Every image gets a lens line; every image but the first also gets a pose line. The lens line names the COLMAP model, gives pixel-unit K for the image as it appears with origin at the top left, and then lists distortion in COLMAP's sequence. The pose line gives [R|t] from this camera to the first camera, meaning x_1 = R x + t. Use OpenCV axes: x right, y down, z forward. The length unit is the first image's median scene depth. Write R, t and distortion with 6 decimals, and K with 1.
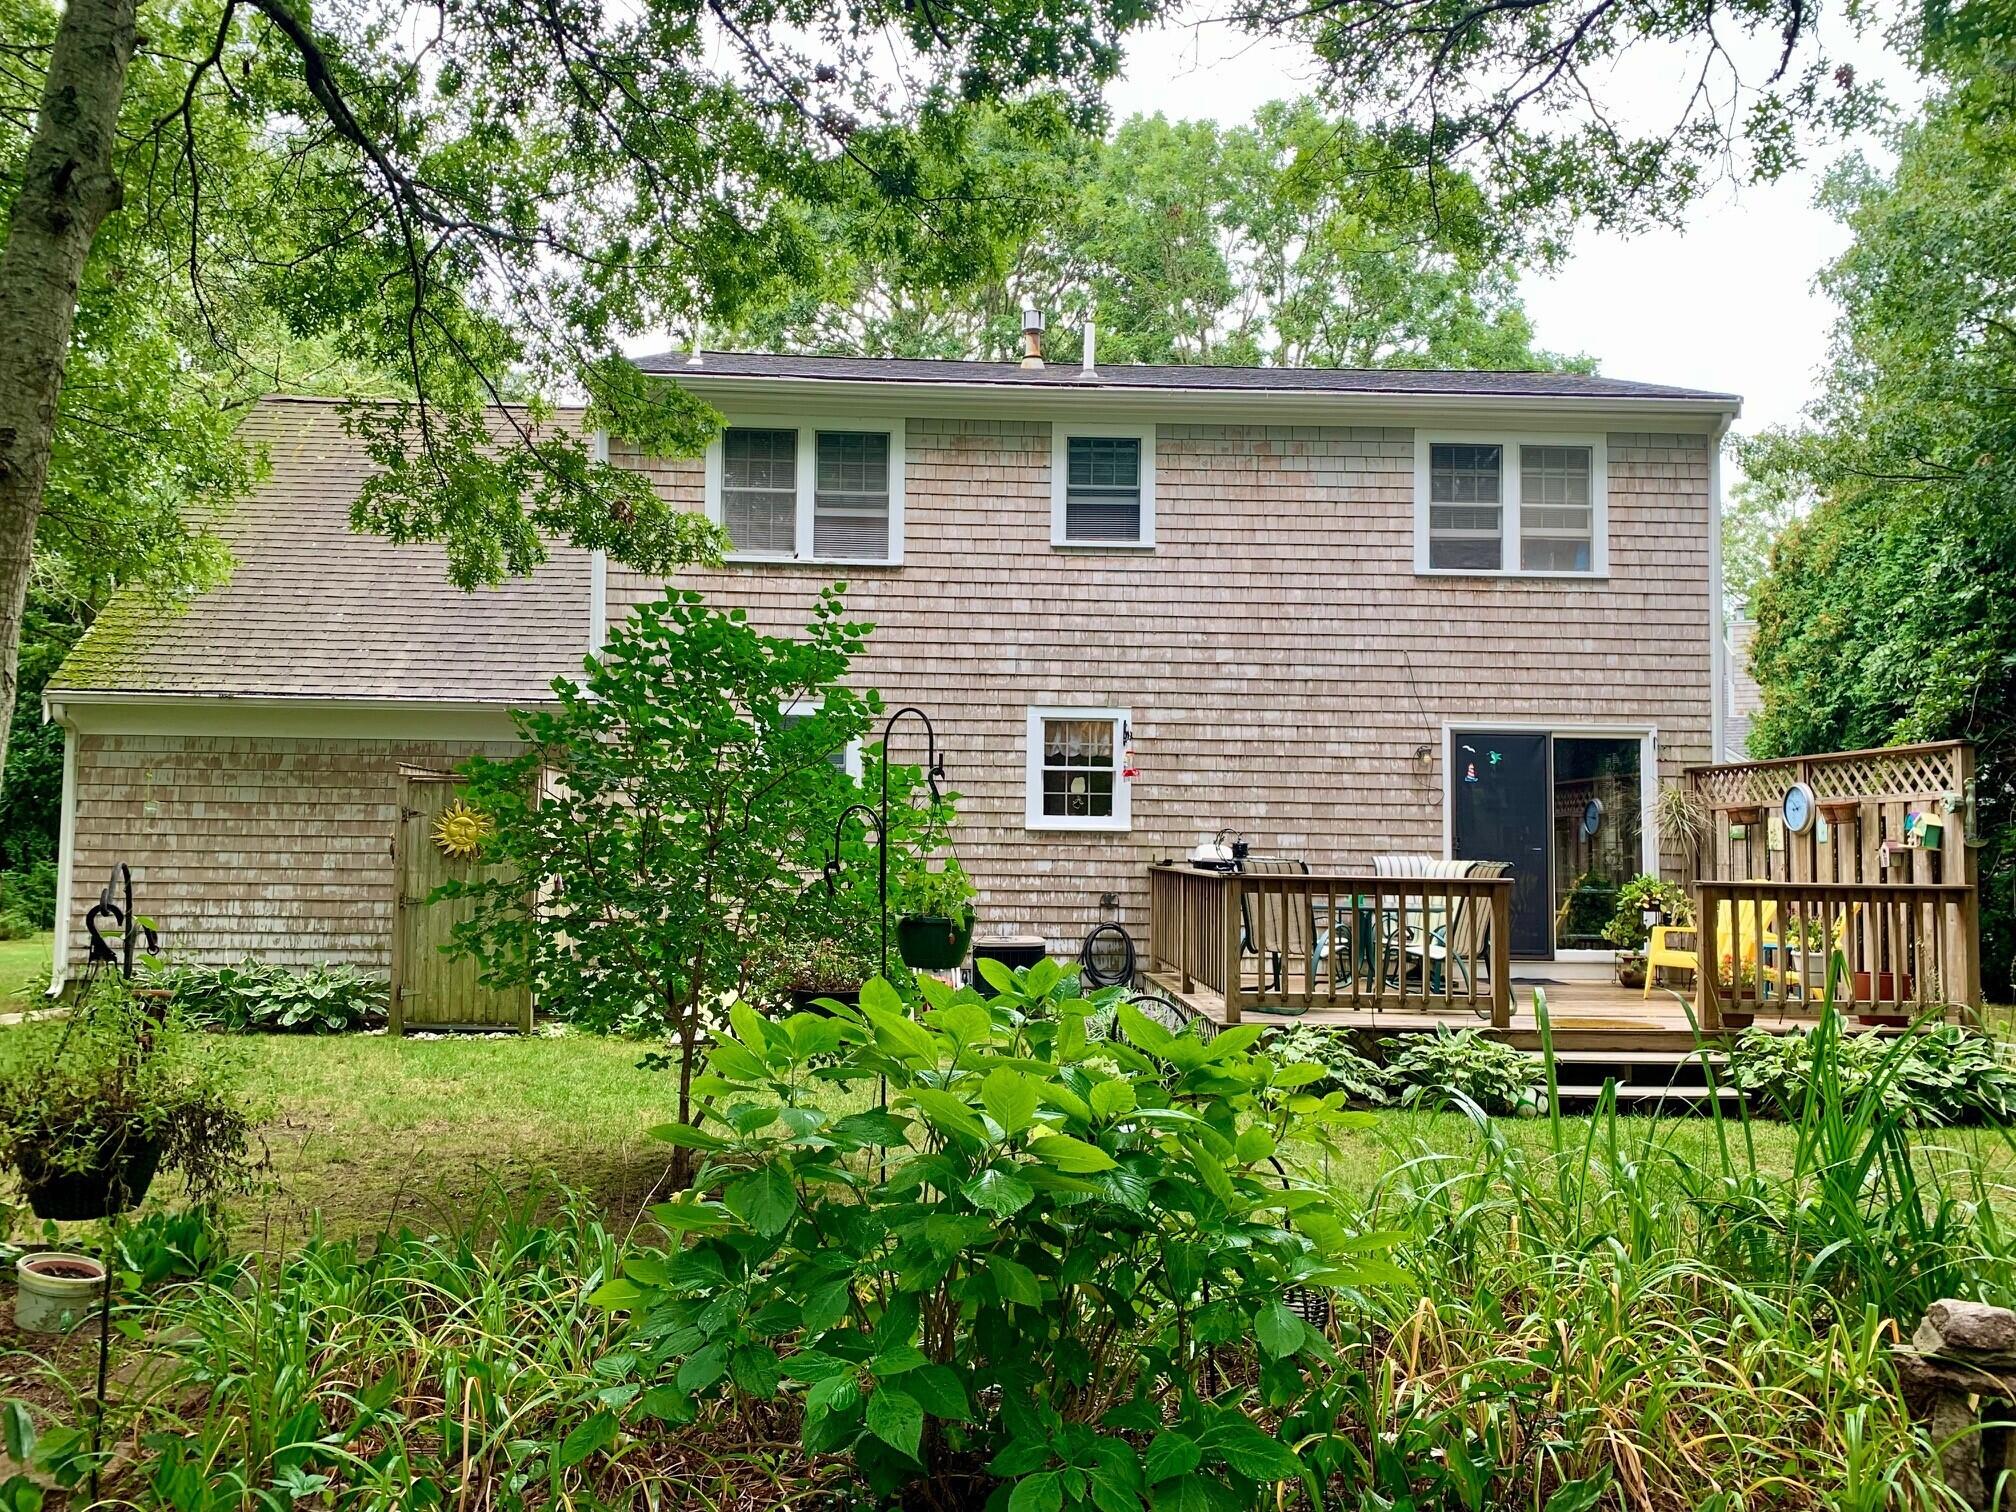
lens RADIAL K [[1515.3, 0, 986.7], [0, 1515.3, 749.2], [0, 0, 1]] dist [0.058571, -0.092455]
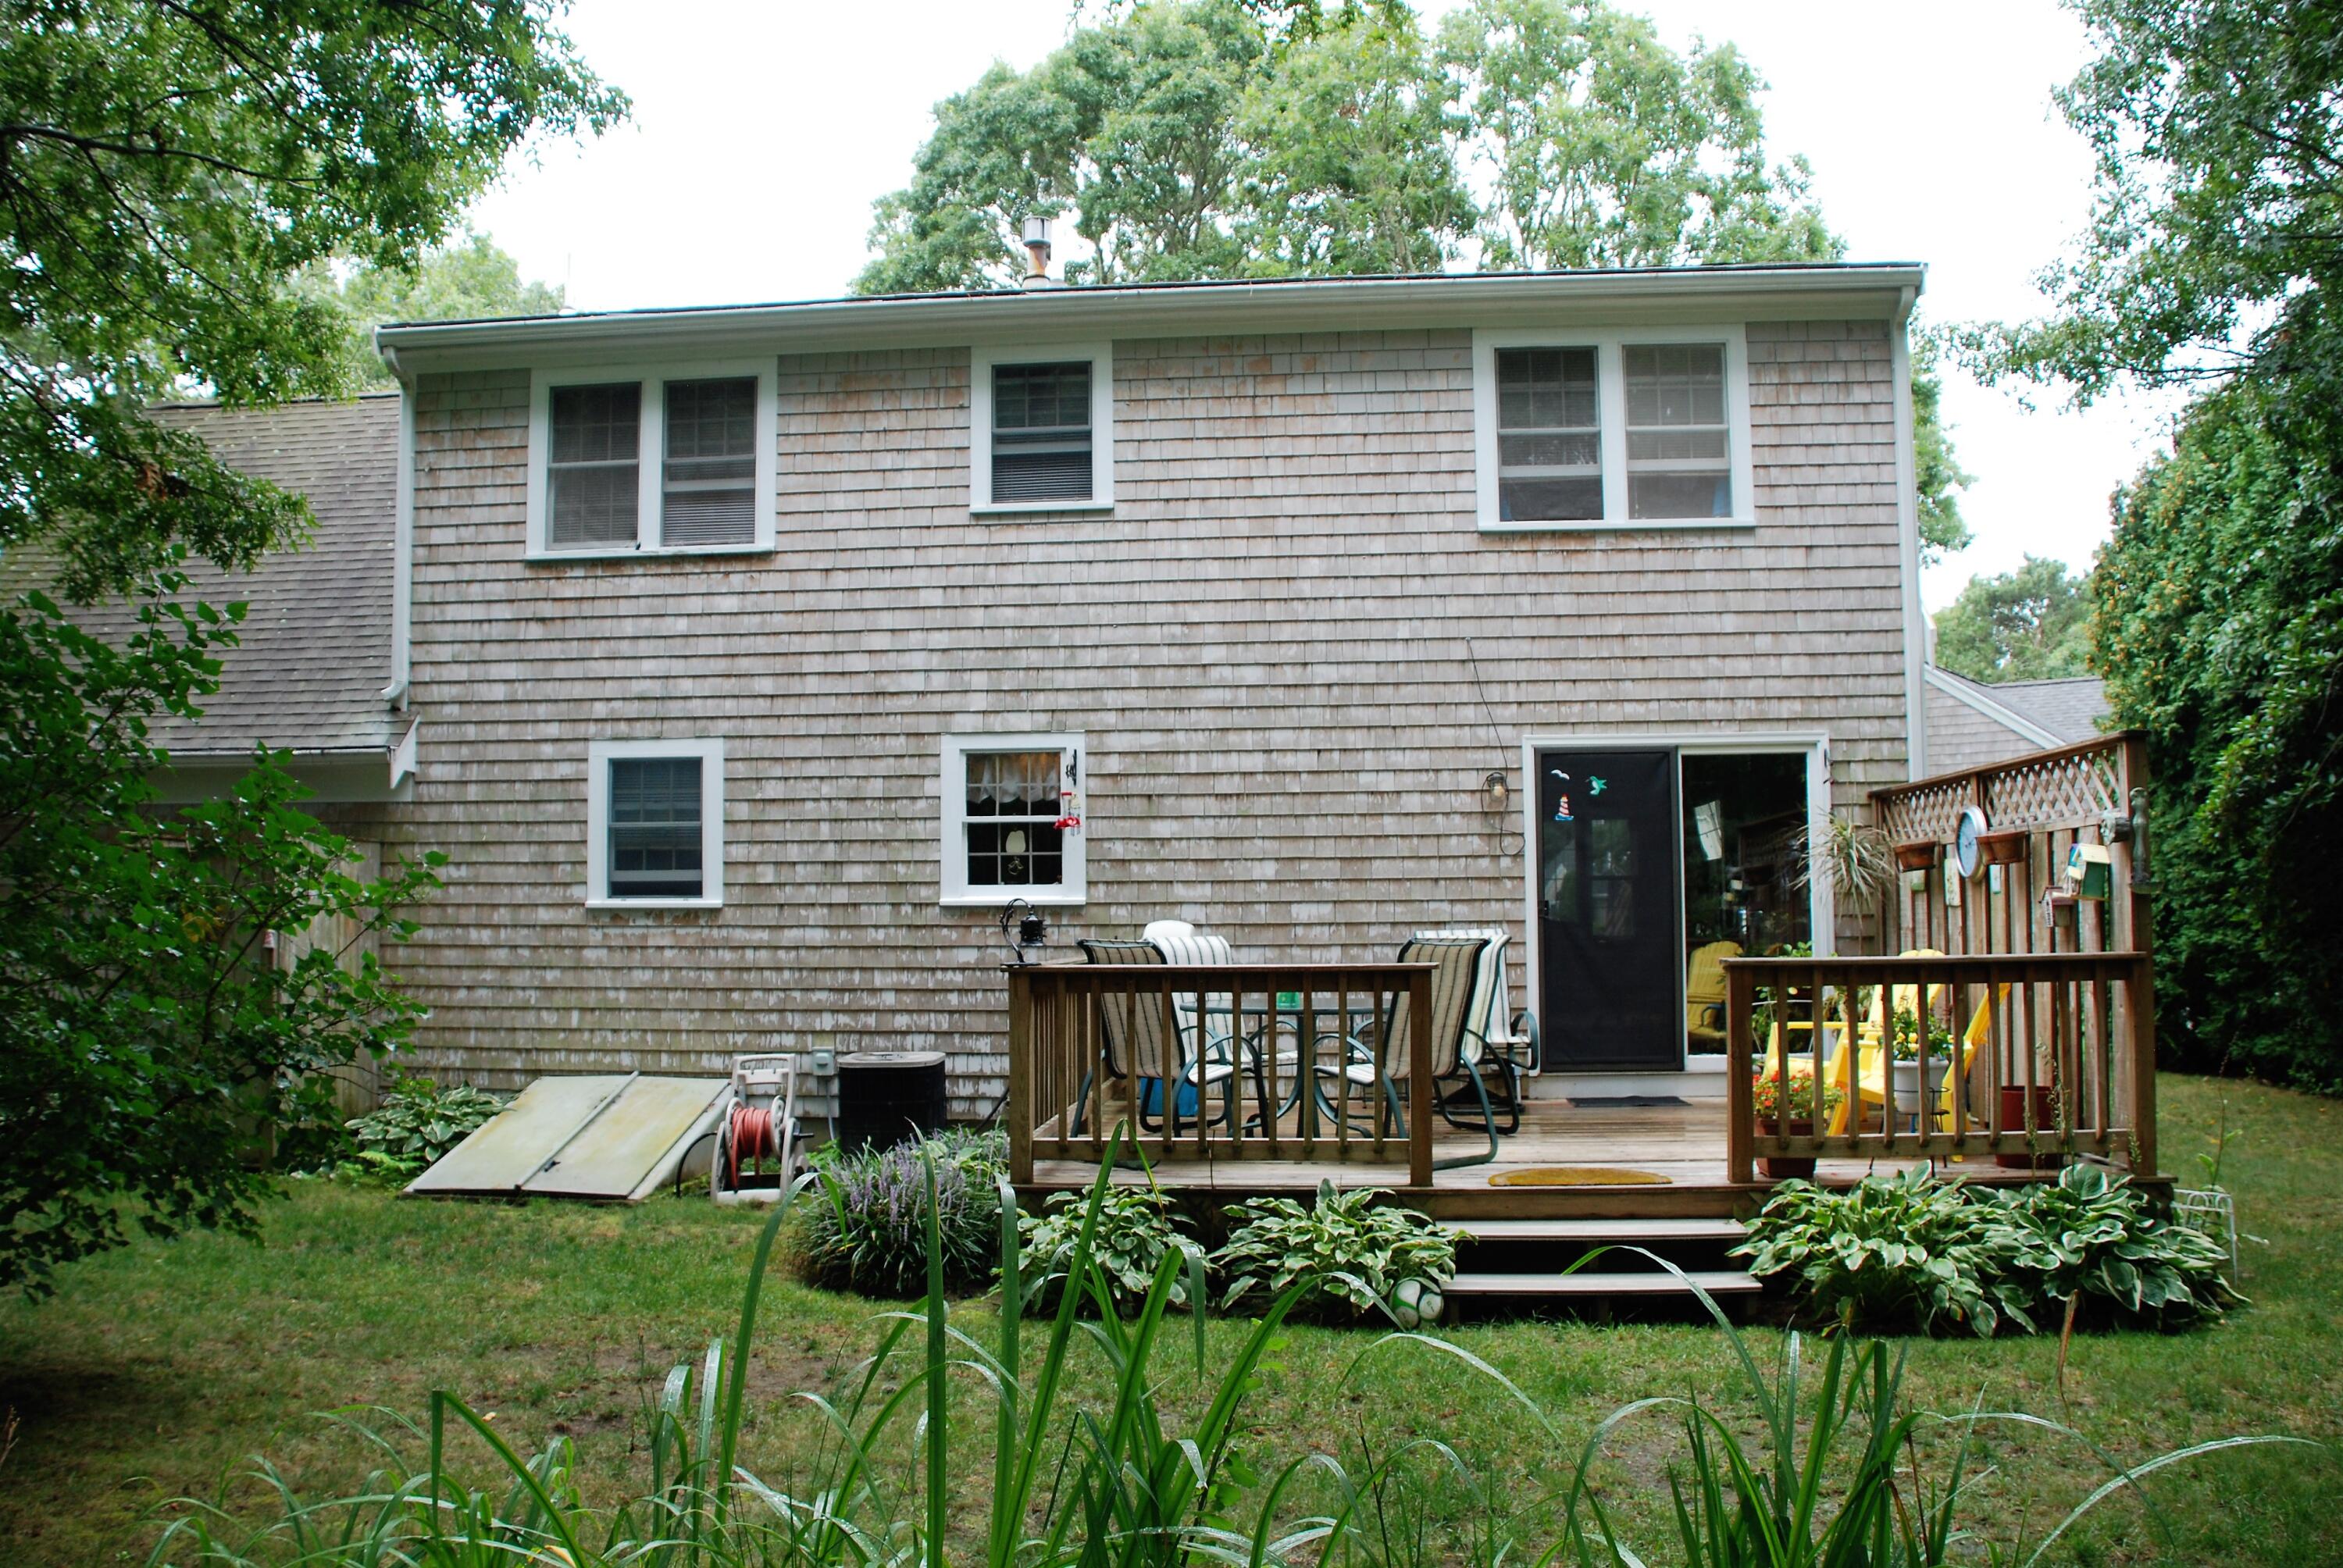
lens RADIAL K [[1842.1, 0, 1158.7], [0, 1842.1, 797.1], [0, 0, 1]] dist [-0.155267, 0.119132]
pose [[0.992390, -0.030685, -0.119252, 0.232084], [0.029907, 0.999518, -0.008310, 0.011610], [0.119450, 0.004681, 0.992829, 0.140759]]
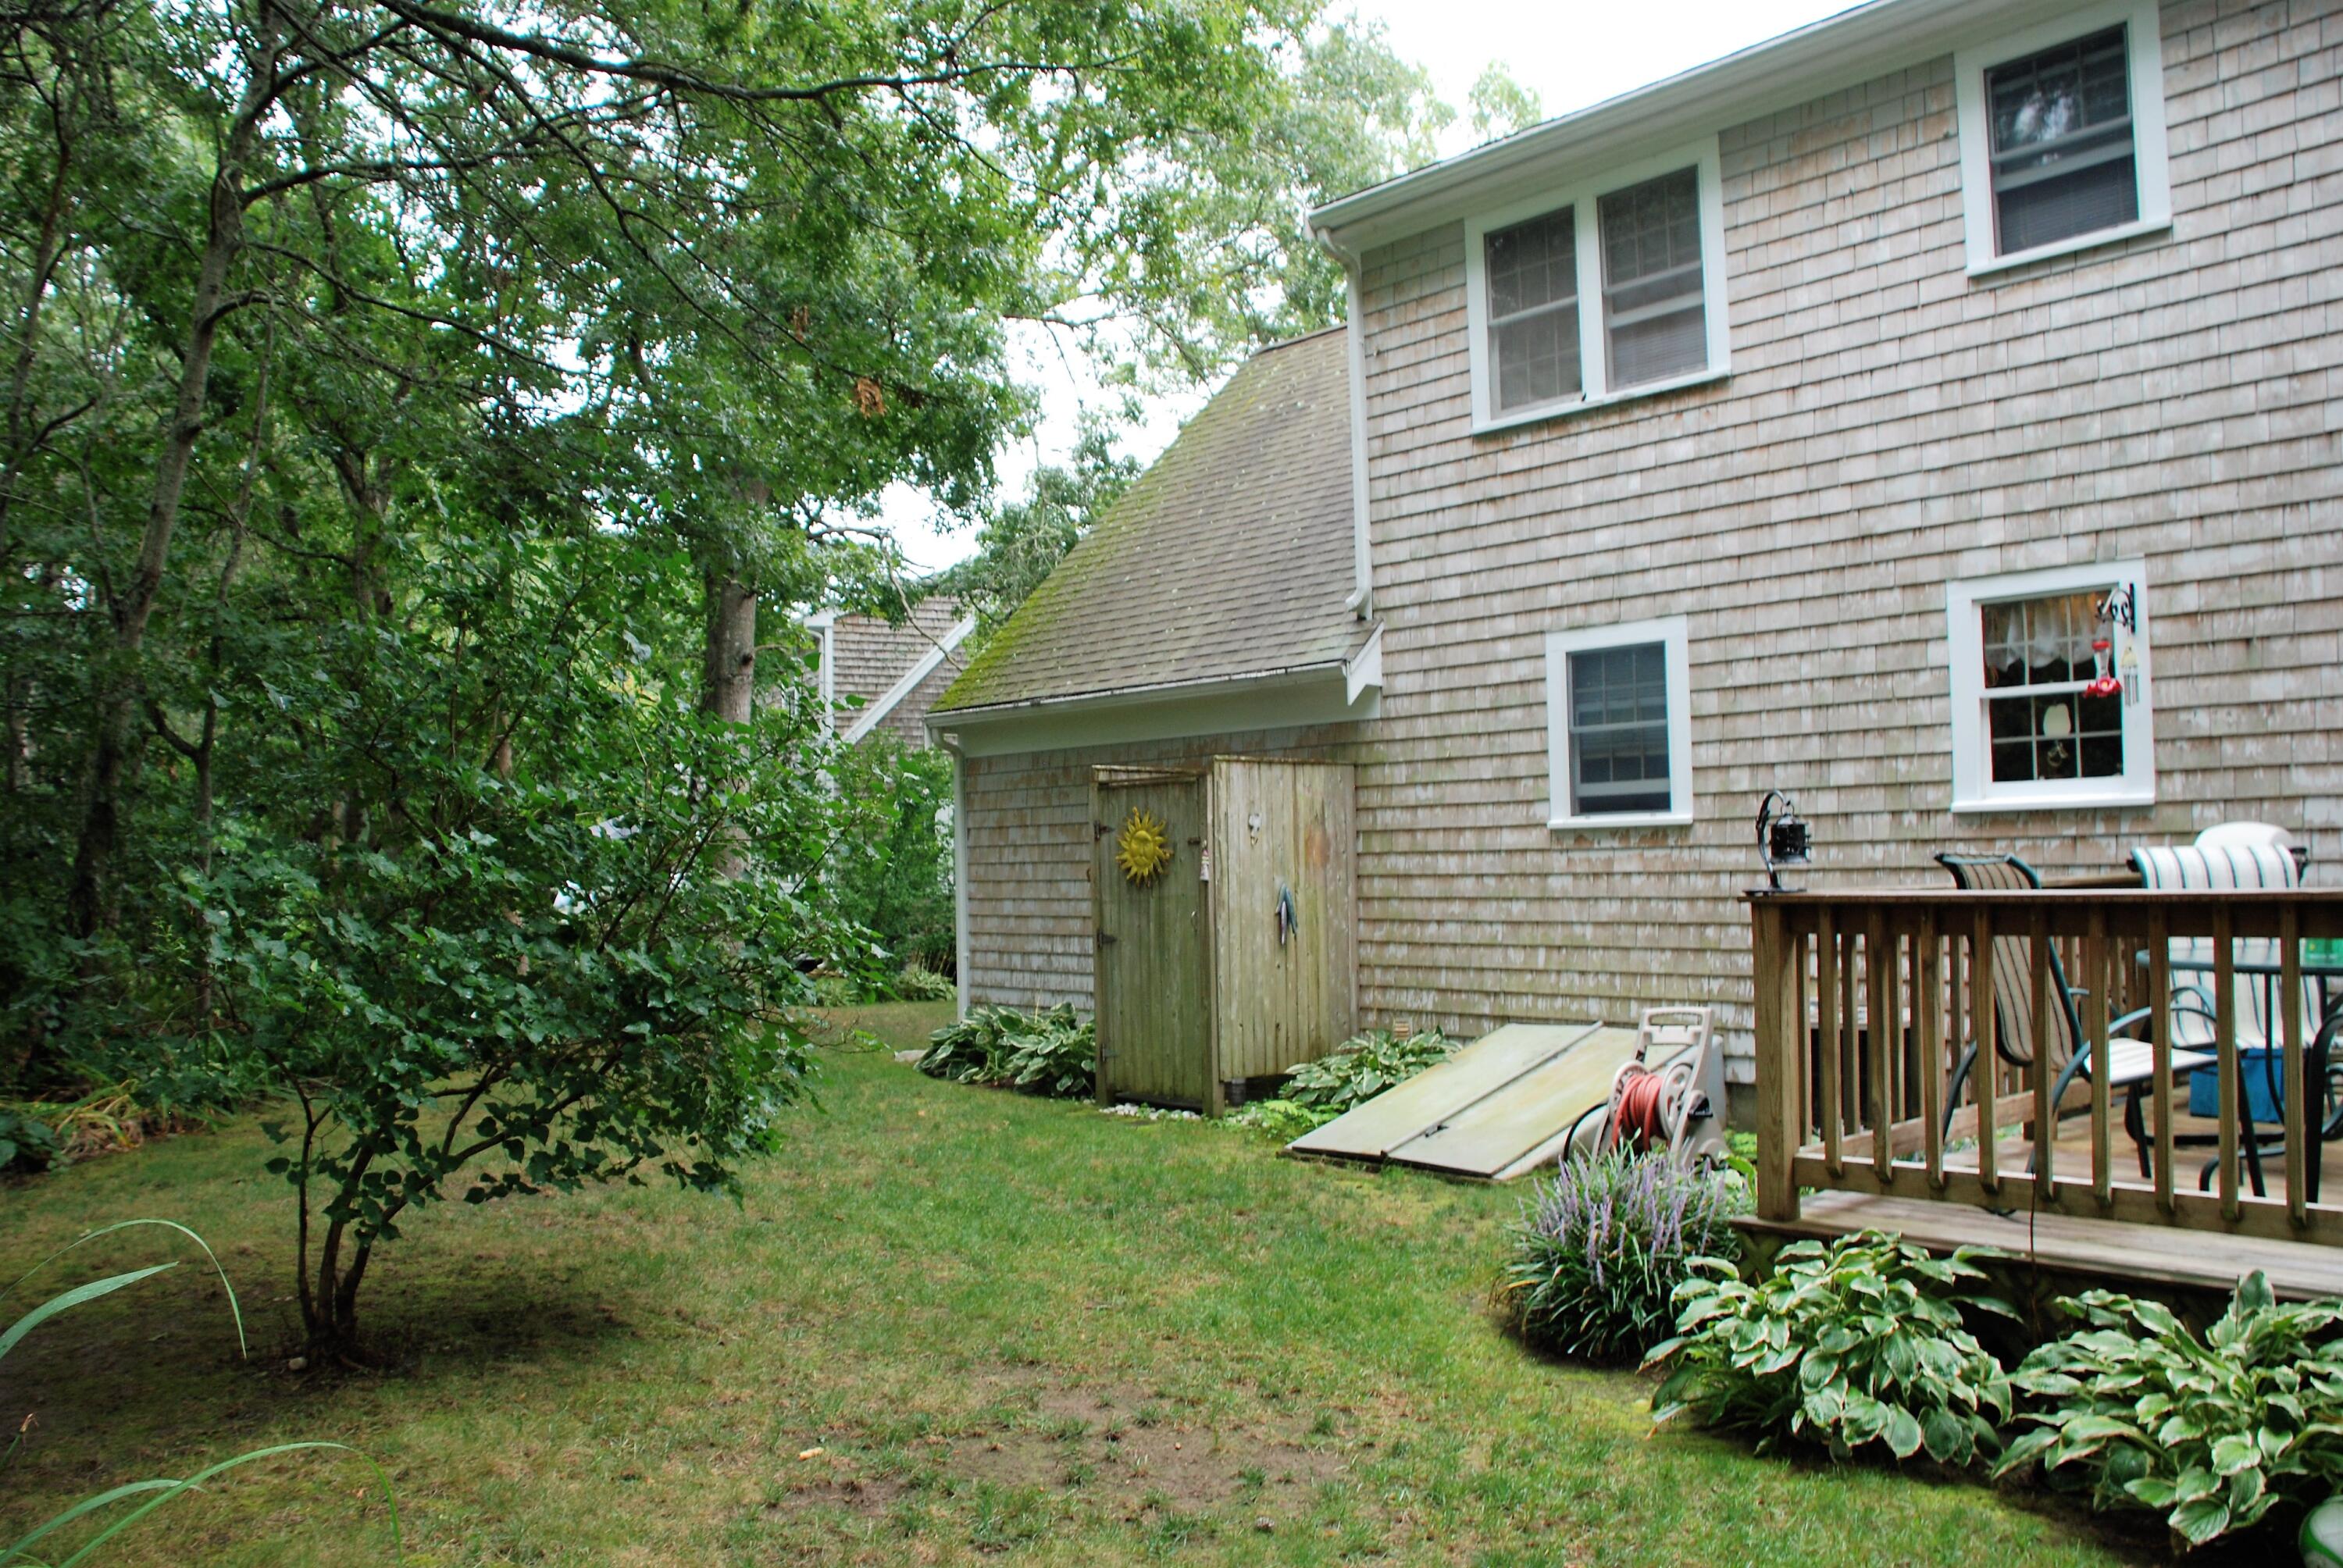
lens RADIAL K [[1842.1, 0, 1158.7], [0, 1842.1, 797.1], [0, 0, 1]] dist [-0.155267, 0.119132]
pose [[0.632579, -0.058637, -0.772273, 0.333905], [0.075049, 0.997078, -0.014233, 0.035295], [0.770851, -0.048955, 0.635131, 0.376404]]
